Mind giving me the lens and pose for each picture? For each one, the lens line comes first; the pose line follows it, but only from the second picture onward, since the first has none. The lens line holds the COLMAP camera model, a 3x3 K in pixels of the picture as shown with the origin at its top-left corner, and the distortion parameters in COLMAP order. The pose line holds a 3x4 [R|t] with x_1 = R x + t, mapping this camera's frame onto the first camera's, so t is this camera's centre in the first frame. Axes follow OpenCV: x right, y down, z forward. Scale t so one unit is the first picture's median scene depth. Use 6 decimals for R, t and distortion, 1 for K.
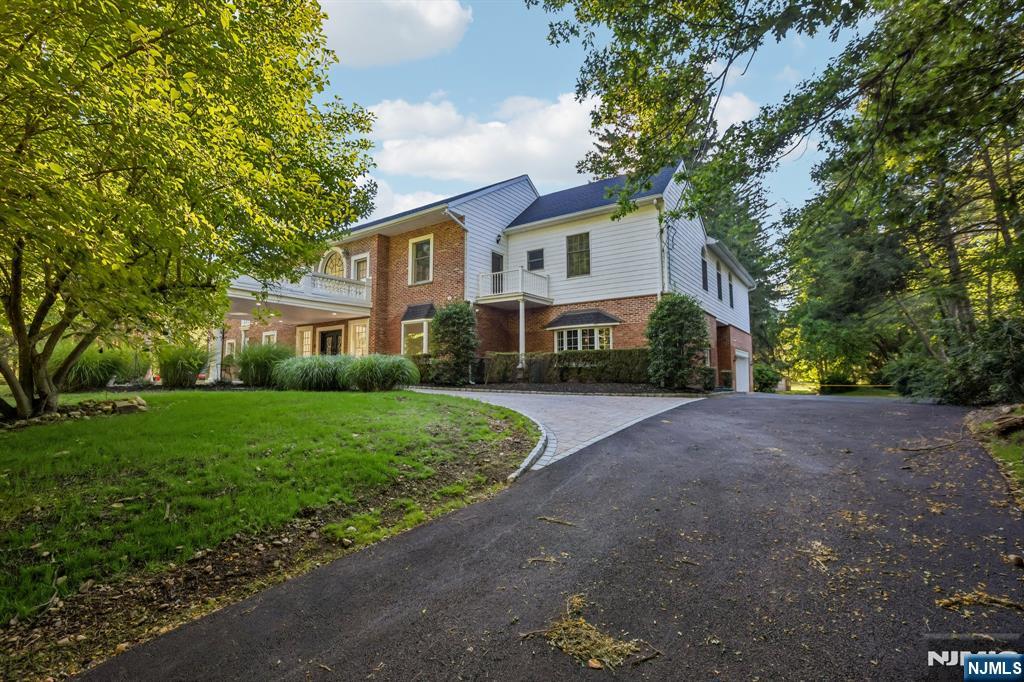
lens RADIAL K [[468.0, 0, 511.5], [0, 468.0, 333.9], [0, 0, 1]] dist [0.001848, 0.001227]
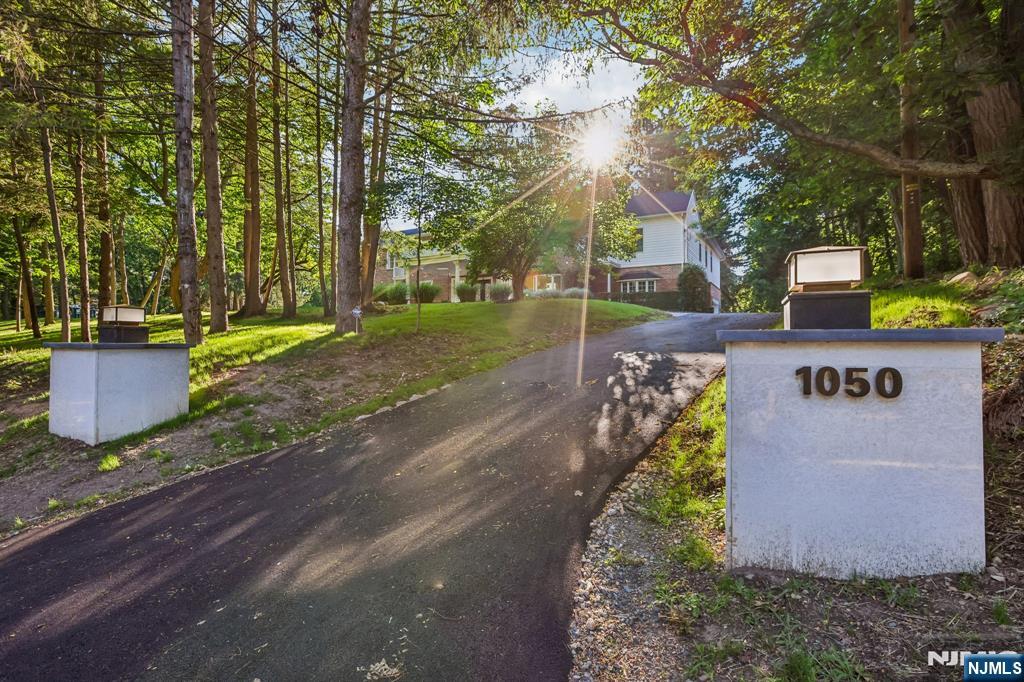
lens RADIAL K [[468.0, 0, 511.5], [0, 468.0, 333.9], [0, 0, 1]] dist [0.001848, 0.001227]
pose [[0.996950, 0.012677, 0.077005, -0.472104], [-0.019141, 0.996300, 0.083786, 0.049133], [-0.075658, -0.085005, 0.993504, -0.799935]]
